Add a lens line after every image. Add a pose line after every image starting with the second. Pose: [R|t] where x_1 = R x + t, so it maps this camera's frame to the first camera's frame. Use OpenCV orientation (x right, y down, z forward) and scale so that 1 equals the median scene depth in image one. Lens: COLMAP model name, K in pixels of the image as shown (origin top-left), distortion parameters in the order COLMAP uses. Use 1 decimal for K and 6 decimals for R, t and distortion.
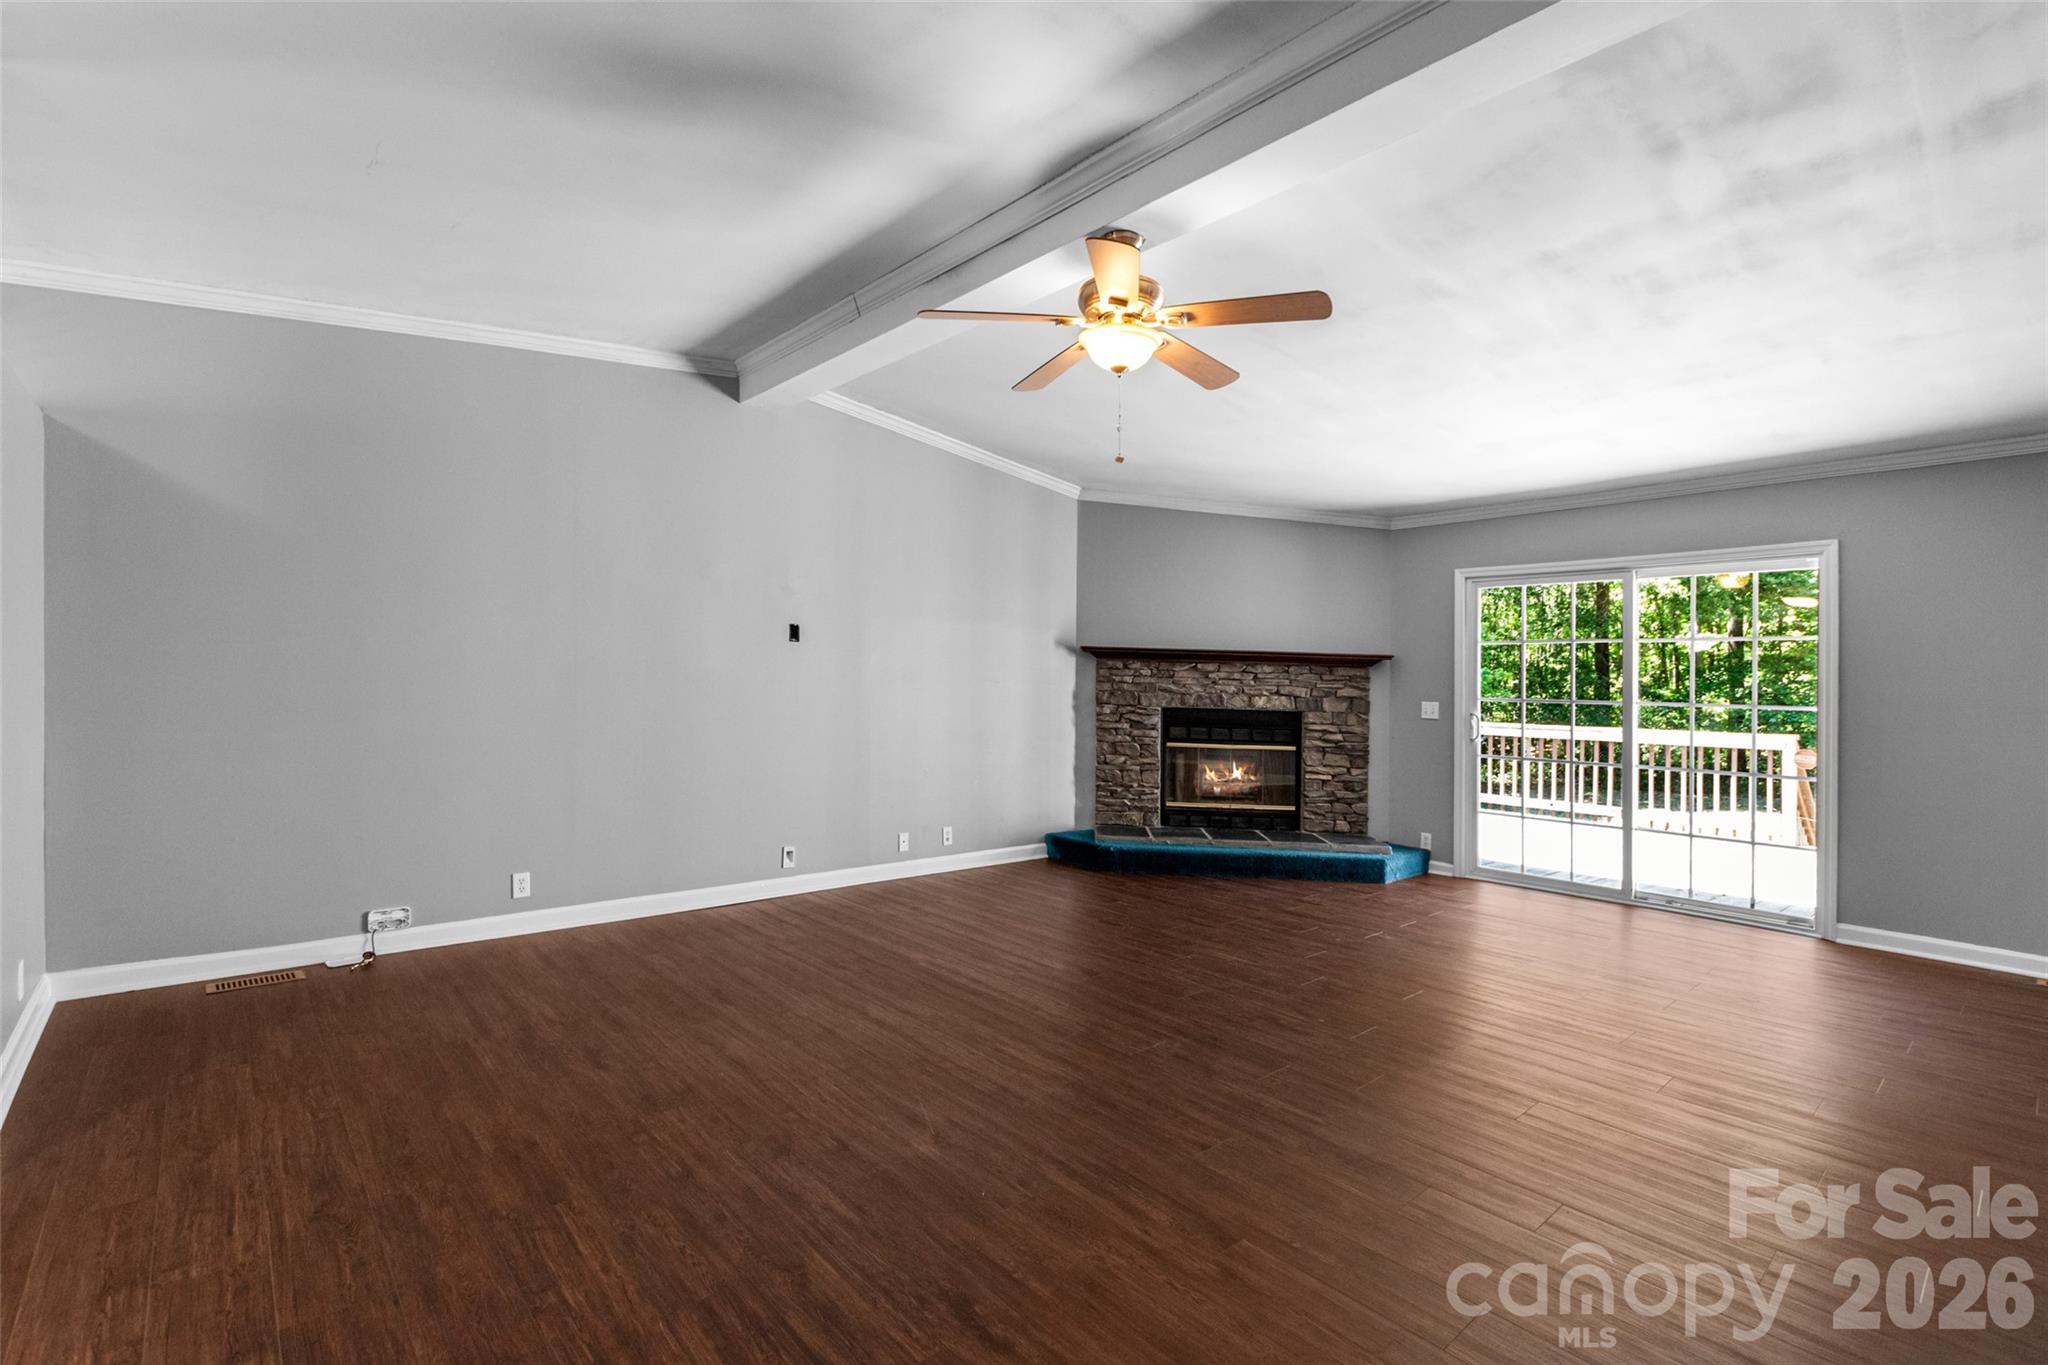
lens RADIAL K [[925.1, 0, 1024.5], [0, 925.1, 675.4], [0, 0, 1]] dist [0.001952, -0.000194]
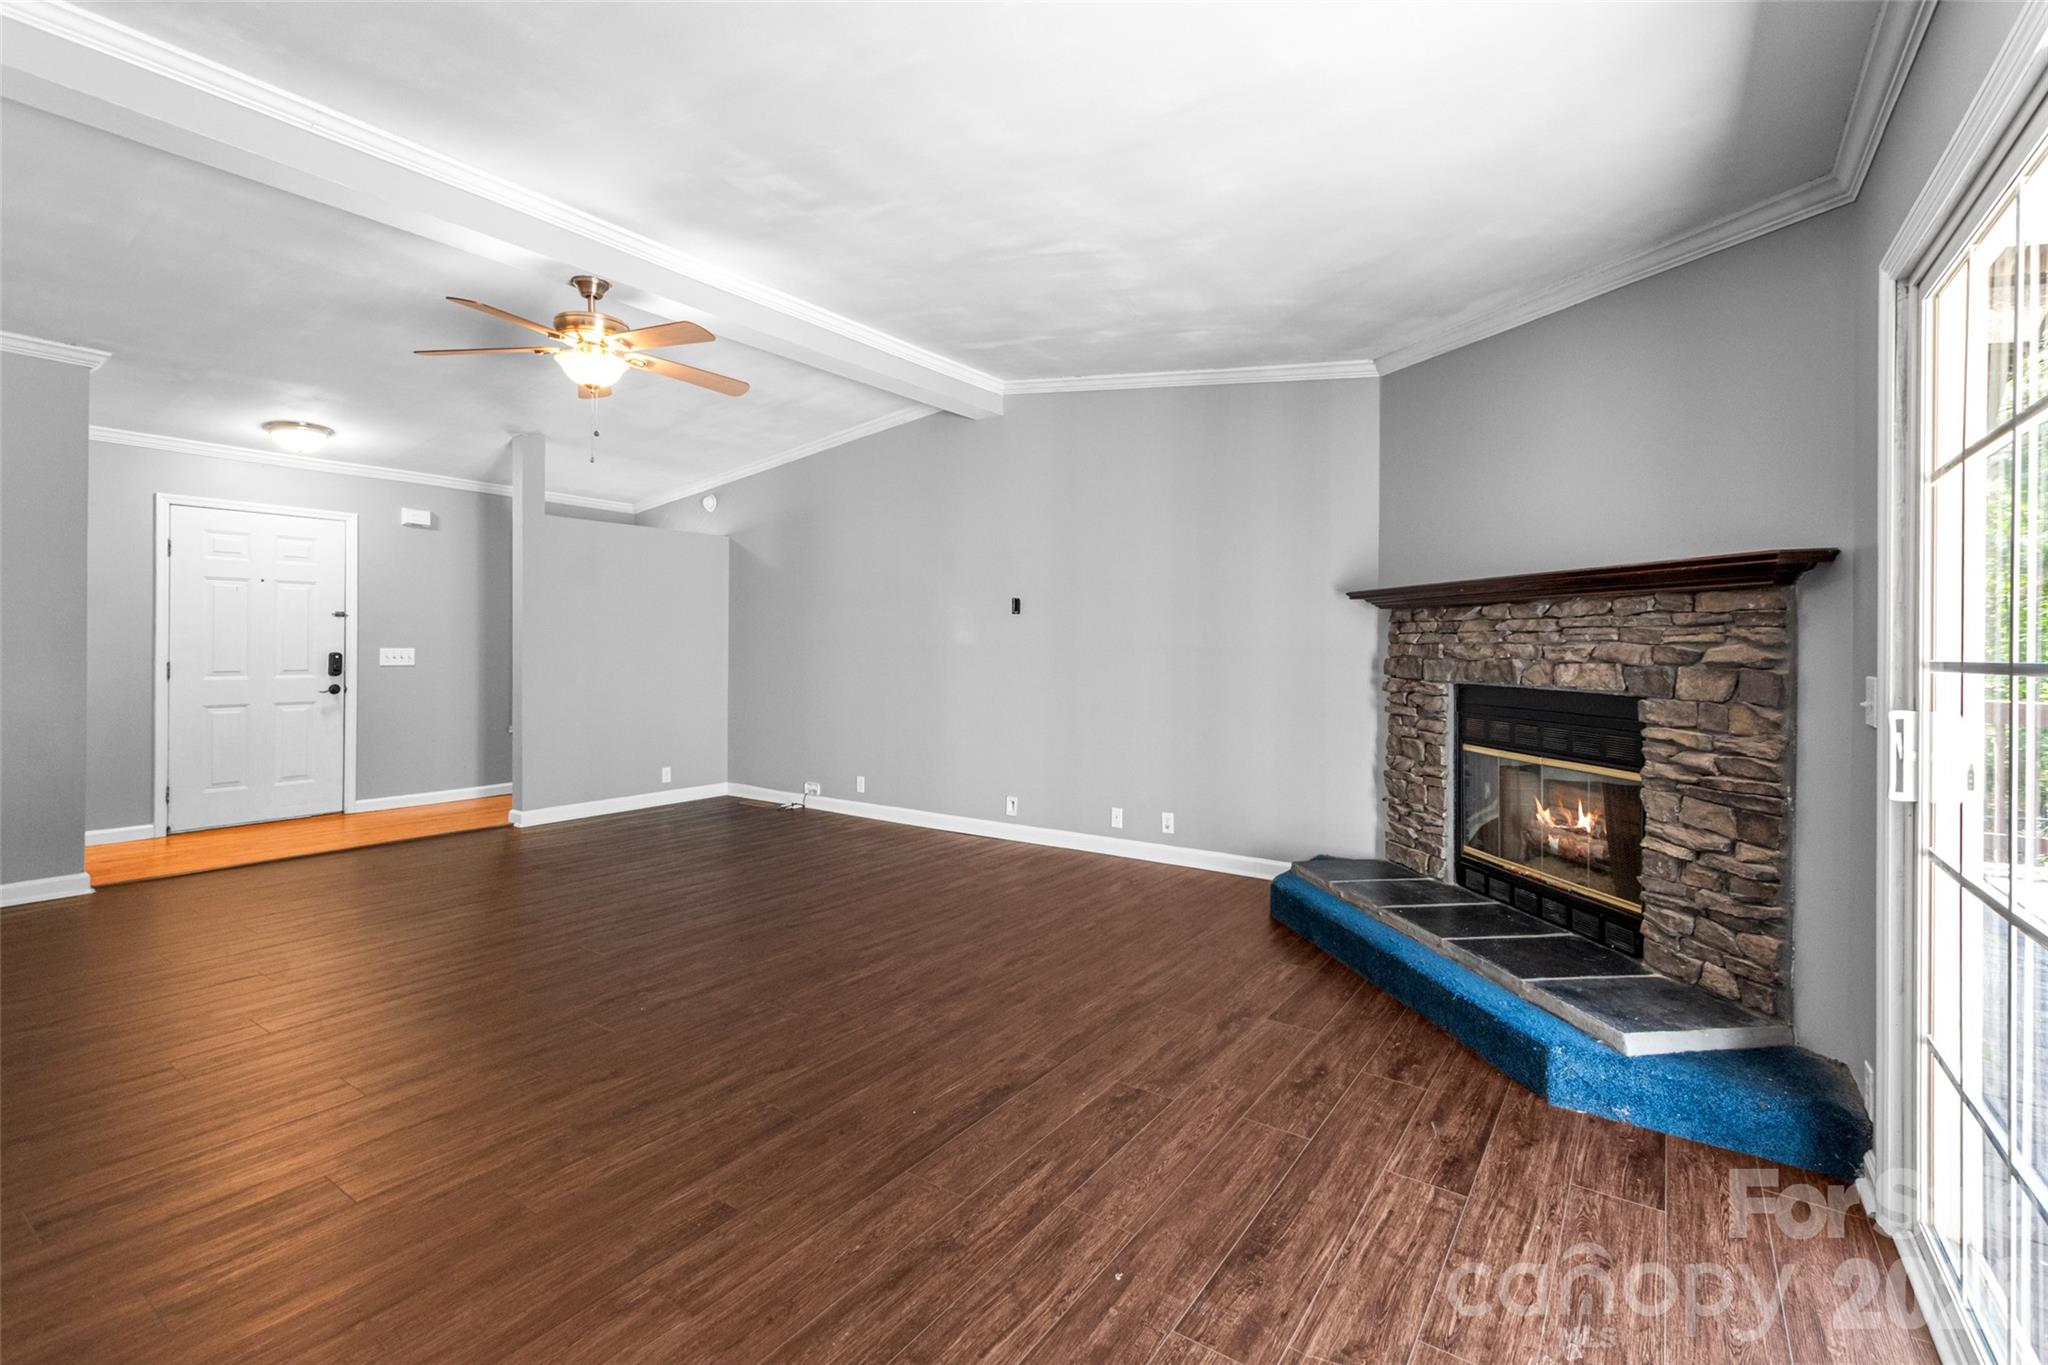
lens RADIAL K [[915.8, 0, 1031.2], [0, 915.8, 660.0], [0, 0, 1]] dist [0.003697, -0.000155]
pose [[0.238070, -0.010311, -0.971193, 0.664705], [0.005310, 0.999943, -0.009314, 0.023502], [0.971233, -0.002940, 0.238111, 0.605223]]
